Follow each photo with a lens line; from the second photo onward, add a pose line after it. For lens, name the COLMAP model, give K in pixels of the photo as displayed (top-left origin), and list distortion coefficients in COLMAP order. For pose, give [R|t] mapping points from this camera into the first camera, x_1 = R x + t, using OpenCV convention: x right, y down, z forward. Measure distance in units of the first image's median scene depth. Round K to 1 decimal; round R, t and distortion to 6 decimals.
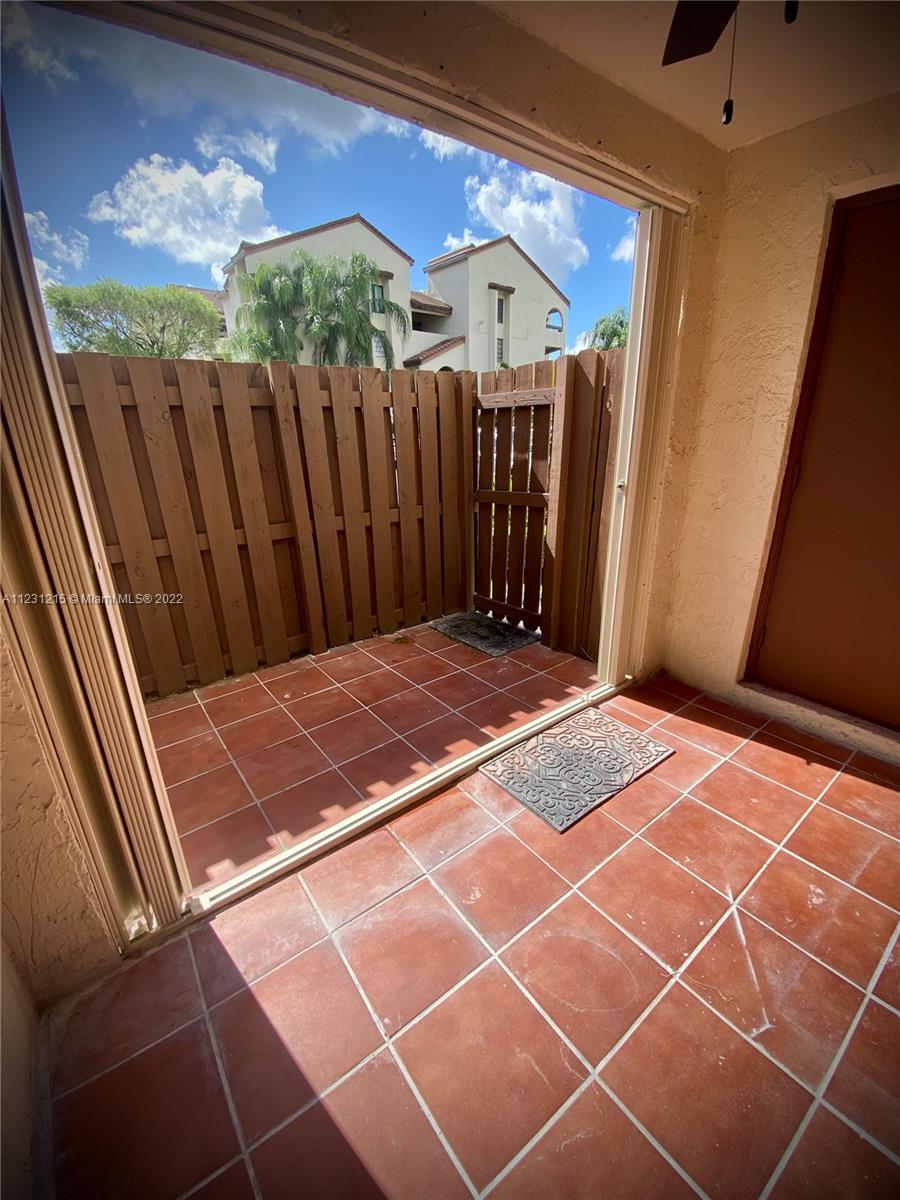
lens RADIAL K [[497.9, 0, 443.8], [0, 497.9, 600.9], [0, 0, 1]] dist [0.011131, -0.015936]
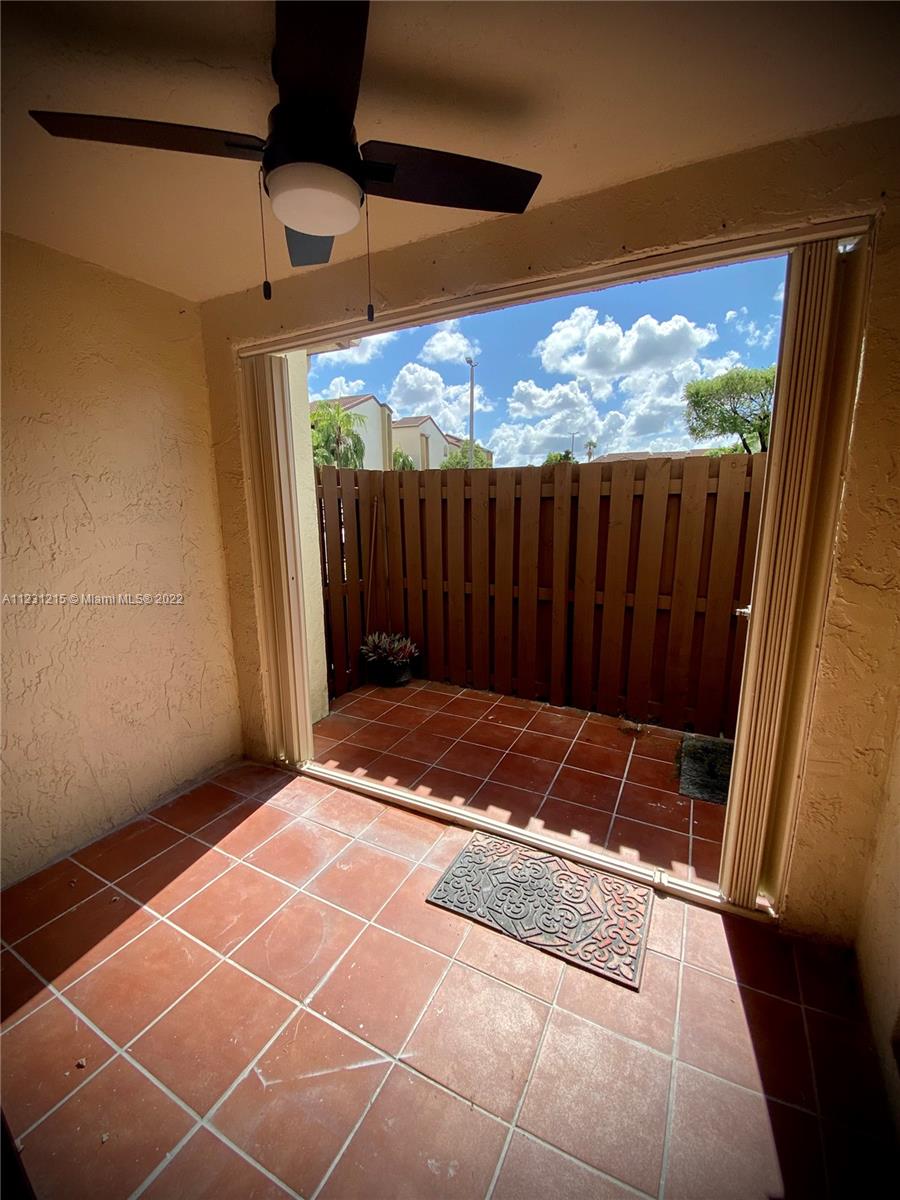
lens RADIAL K [[497.9, 0, 443.8], [0, 497.9, 600.9], [0, 0, 1]] dist [0.011131, -0.015936]
pose [[0.414935, 0.206281, -0.886158, 0.841290], [-0.306895, 0.948614, 0.077118, -0.180457], [0.856530, 0.239959, 0.456920, 0.320867]]
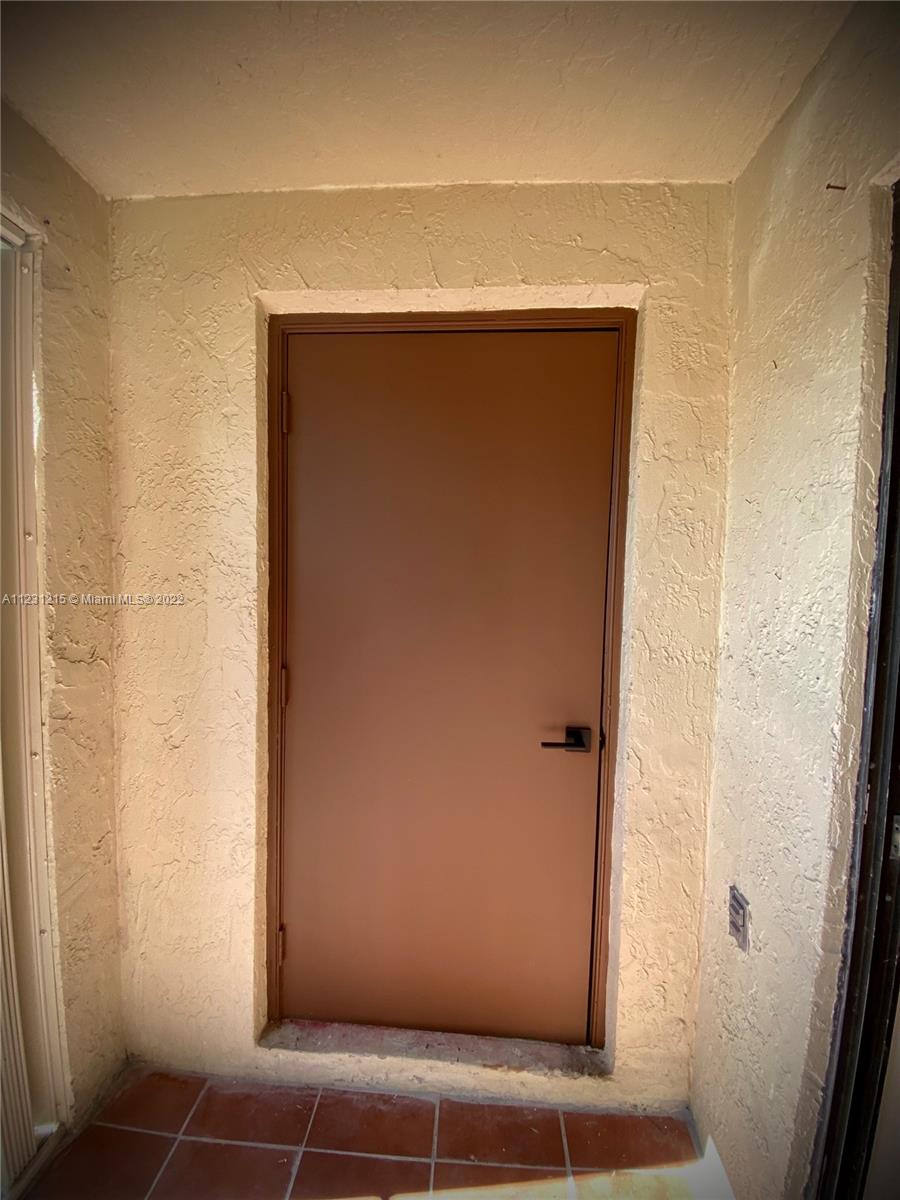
lens RADIAL K [[484.2, 0, 457.6], [0, 484.2, 602.4], [0, 0, 1]] dist [0.000134, -0.014675]
pose [[0.645186, -0.003835, 0.764016, 0.367685], [0.219406, 0.958797, -0.180468, -0.190418], [-0.731845, 0.284065, 0.619444, 0.406605]]
